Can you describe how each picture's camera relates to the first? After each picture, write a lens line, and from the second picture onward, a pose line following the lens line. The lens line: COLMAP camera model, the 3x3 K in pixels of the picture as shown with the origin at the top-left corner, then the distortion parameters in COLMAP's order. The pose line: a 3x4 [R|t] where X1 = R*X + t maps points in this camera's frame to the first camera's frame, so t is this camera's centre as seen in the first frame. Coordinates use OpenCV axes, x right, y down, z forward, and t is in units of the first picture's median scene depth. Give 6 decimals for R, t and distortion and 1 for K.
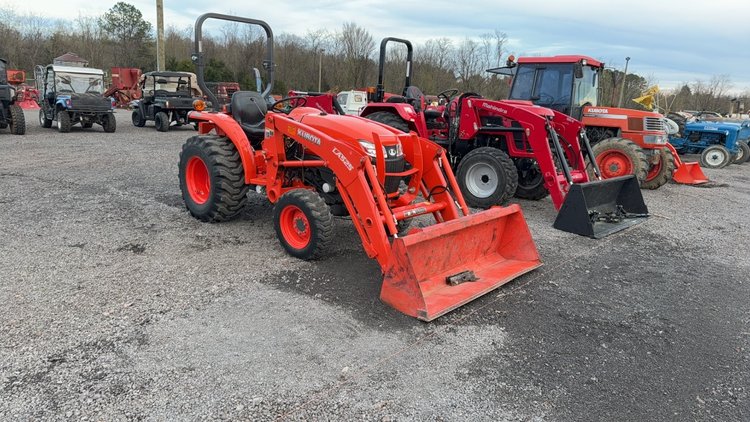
lens RADIAL K [[510.8, 0, 368.3], [0, 510.8, 212.5], [0, 0, 1]] dist [0.084665, -0.082400]
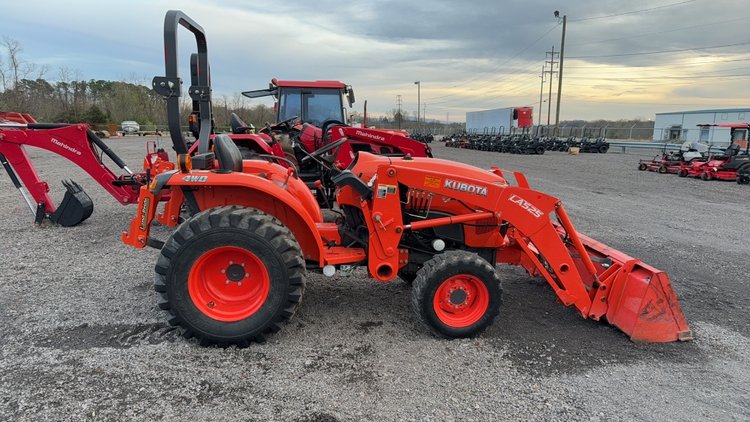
lens RADIAL K [[510.8, 0, 368.3], [0, 510.8, 212.5], [0, 0, 1]] dist [0.084665, -0.082400]
pose [[0.639714, -0.172976, 0.748896, -0.759235], [0.192435, 0.979360, 0.061828, -0.172168], [-0.744133, 0.104561, 0.659797, 0.530155]]
